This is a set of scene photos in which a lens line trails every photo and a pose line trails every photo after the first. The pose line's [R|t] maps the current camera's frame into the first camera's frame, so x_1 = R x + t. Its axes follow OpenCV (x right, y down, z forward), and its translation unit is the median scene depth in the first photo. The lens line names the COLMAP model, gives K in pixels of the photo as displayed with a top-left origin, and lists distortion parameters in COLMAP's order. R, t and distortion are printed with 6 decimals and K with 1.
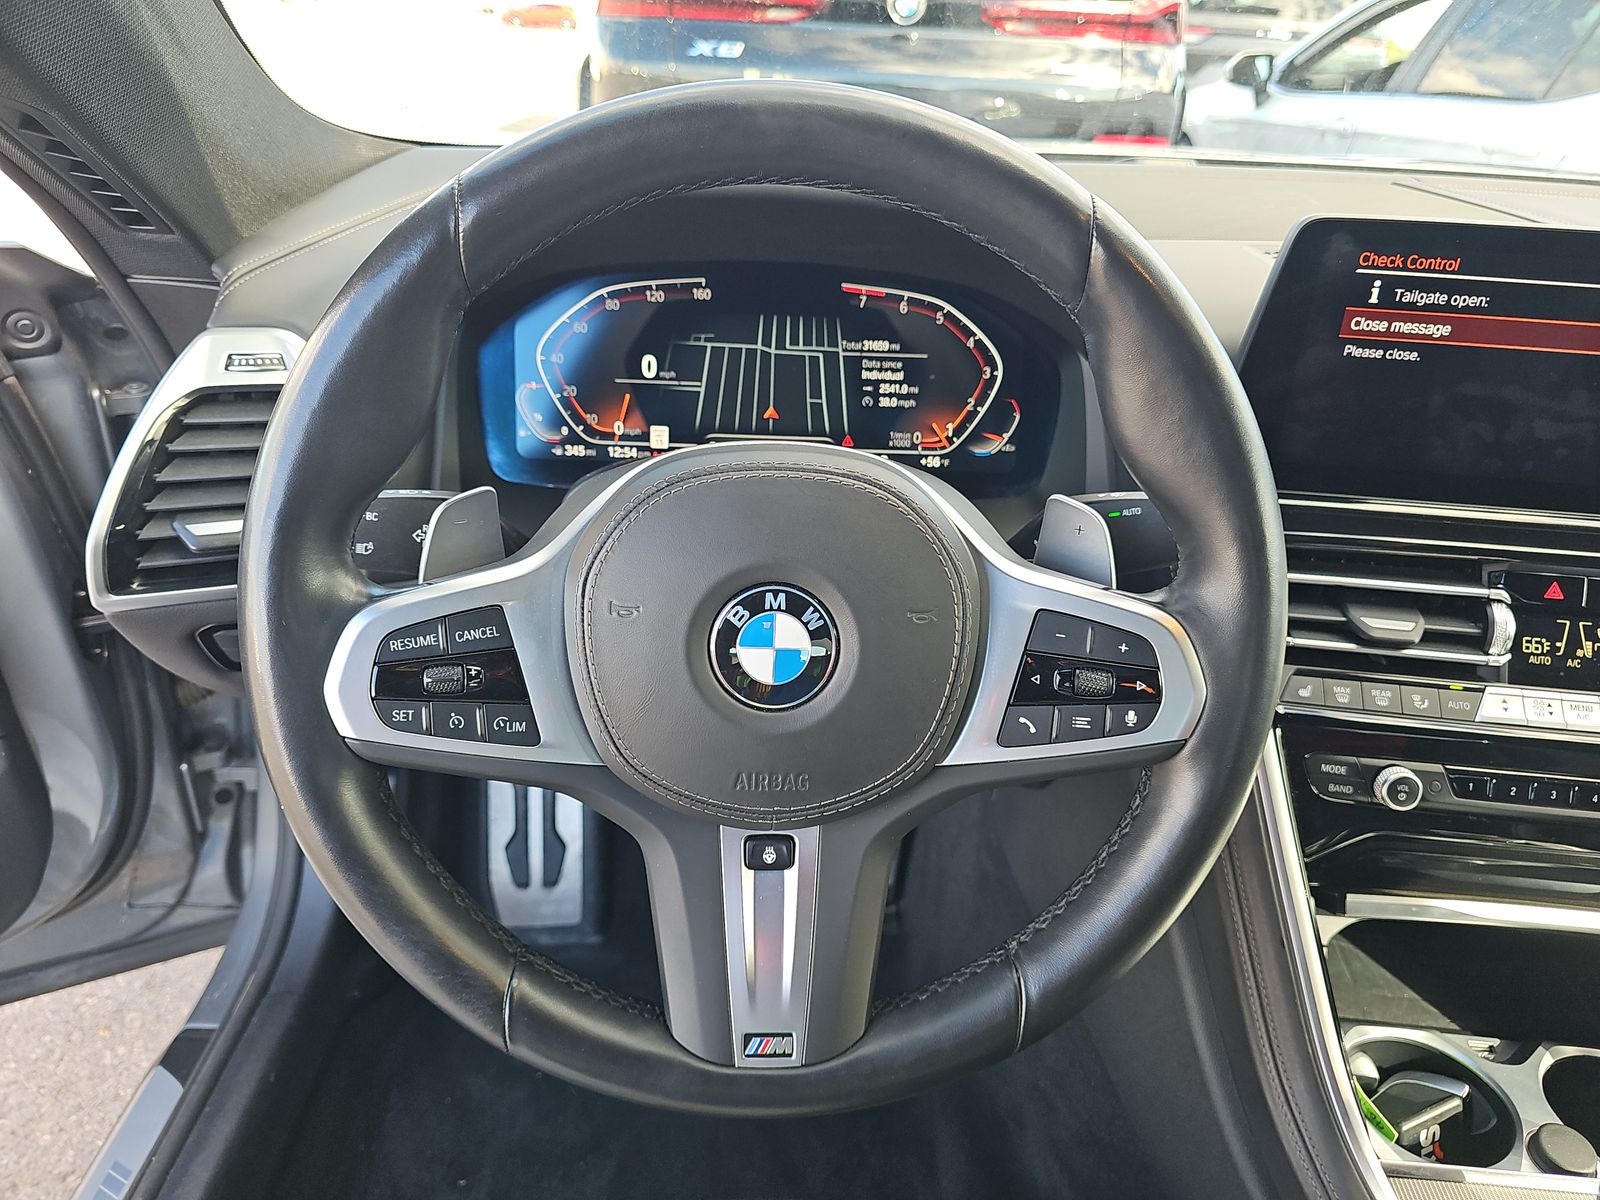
lens RADIAL K [[1084.1, 0, 791.5], [0, 1084.1, 597.8], [0, 0, 1]] dist [0.029529, -0.018986]
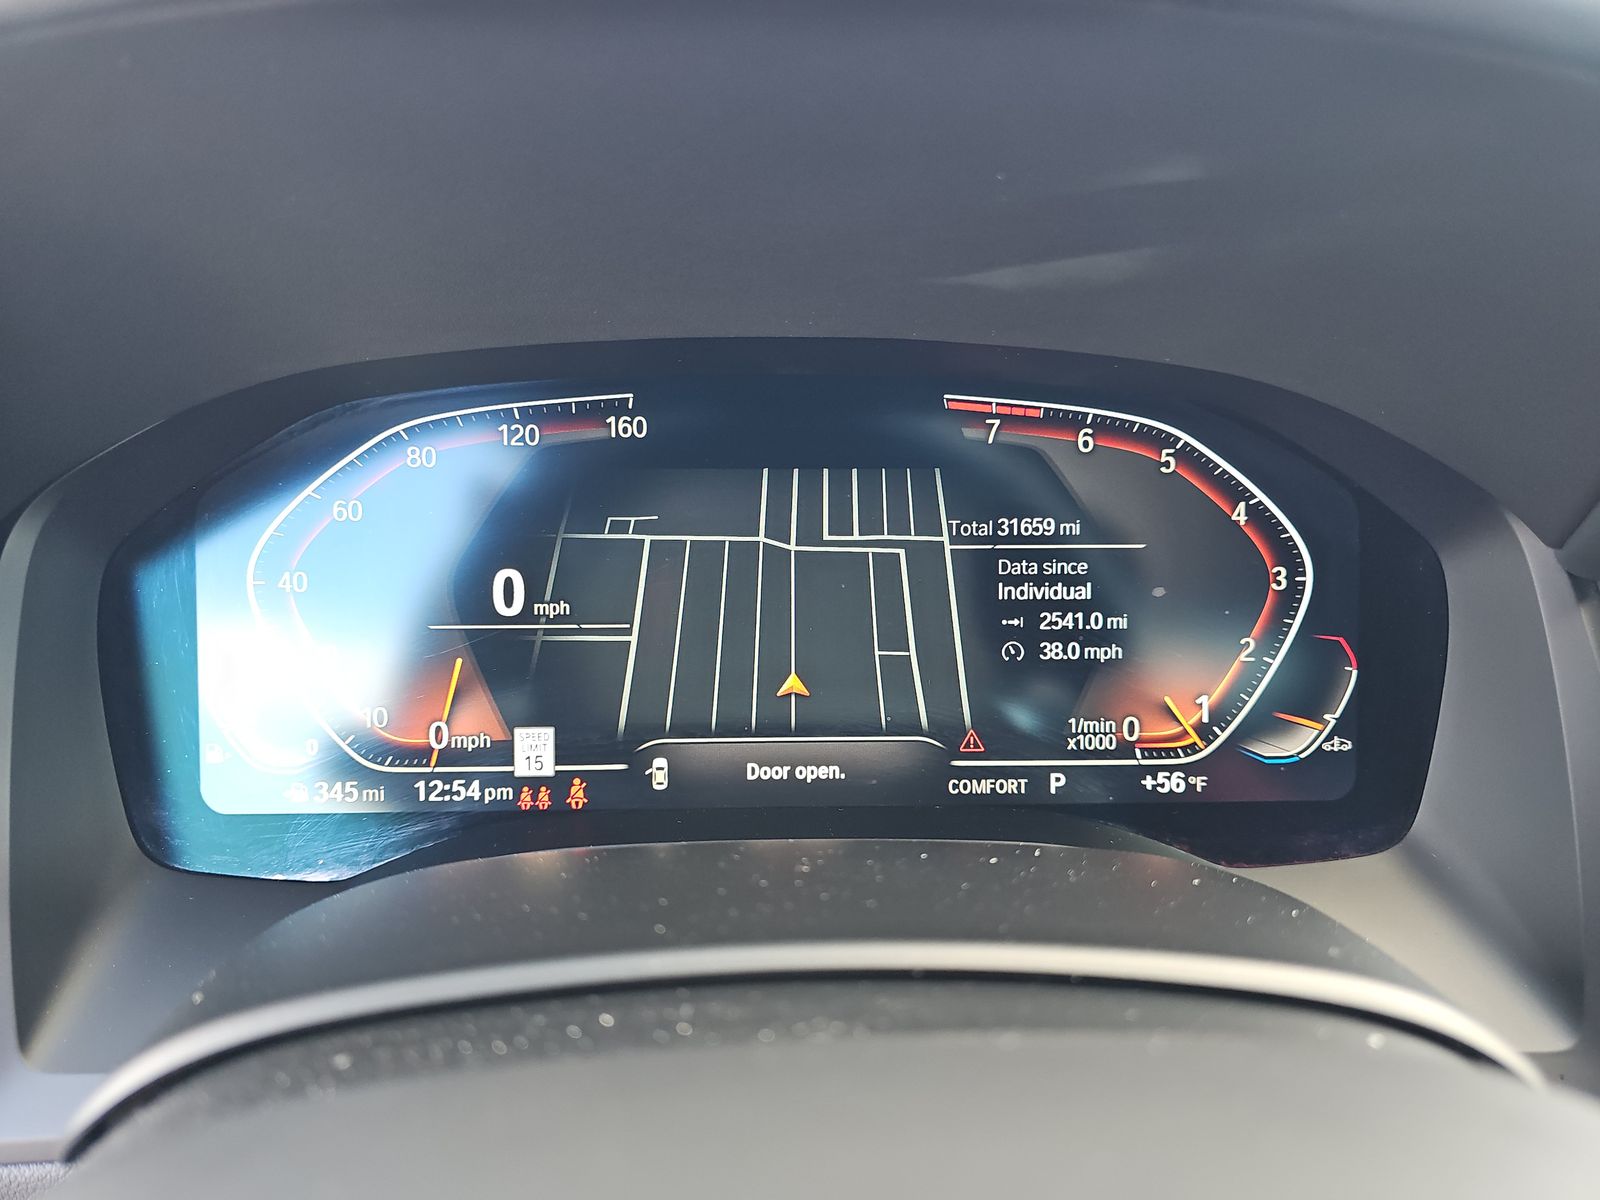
lens RADIAL K [[1084.1, 0, 815.0], [0, 1084.1, 604.5], [0, 0, 1]] dist [0.029529, -0.018986]
pose [[0.999306, -0.036039, 0.009395, -0.013874], [0.037089, 0.985927, -0.163013, -0.139433], [-0.003388, 0.163249, 0.986579, 0.600583]]
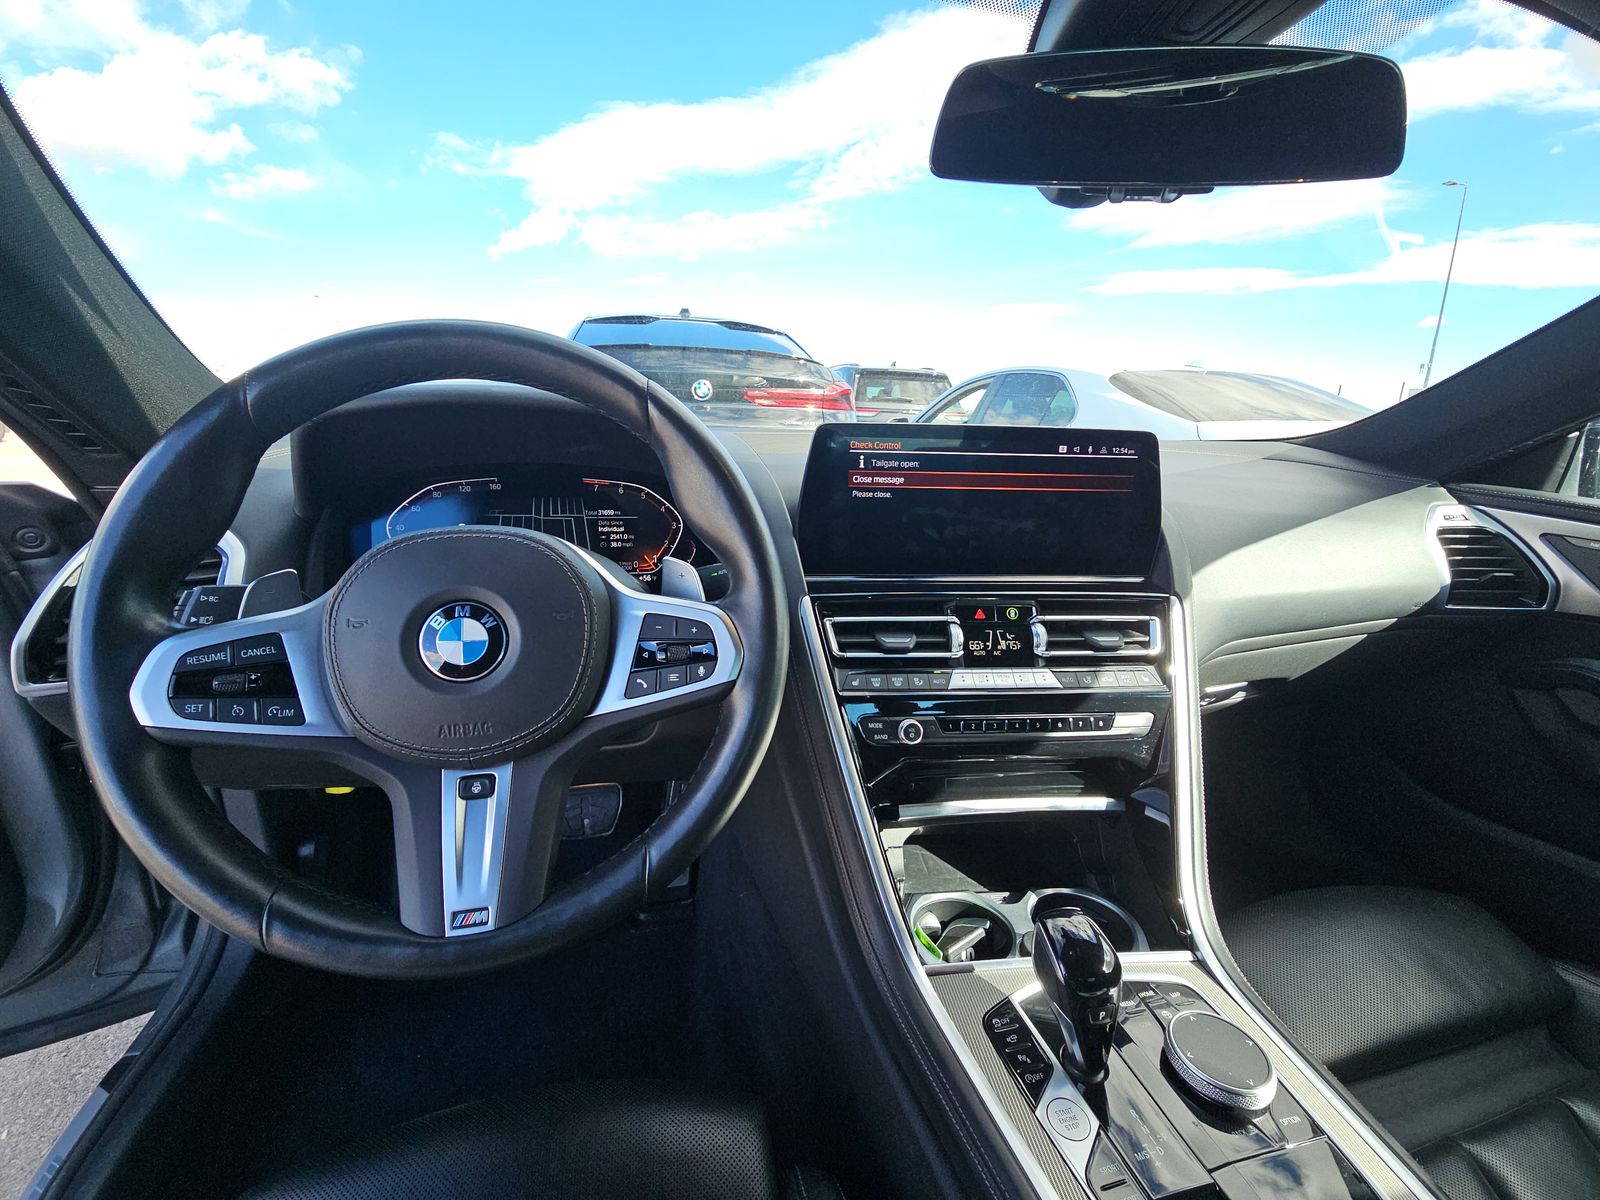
lens RADIAL K [[660.5, 0, 796.0], [0, 660.5, 598.1], [0, 0, 1]] dist [0.009178, -0.001689]
pose [[0.982706, -0.064750, 0.173483, 0.191038], [0.101006, 0.972658, -0.209126, 0.151627], [-0.155199, 0.223032, 0.962377, -0.012075]]
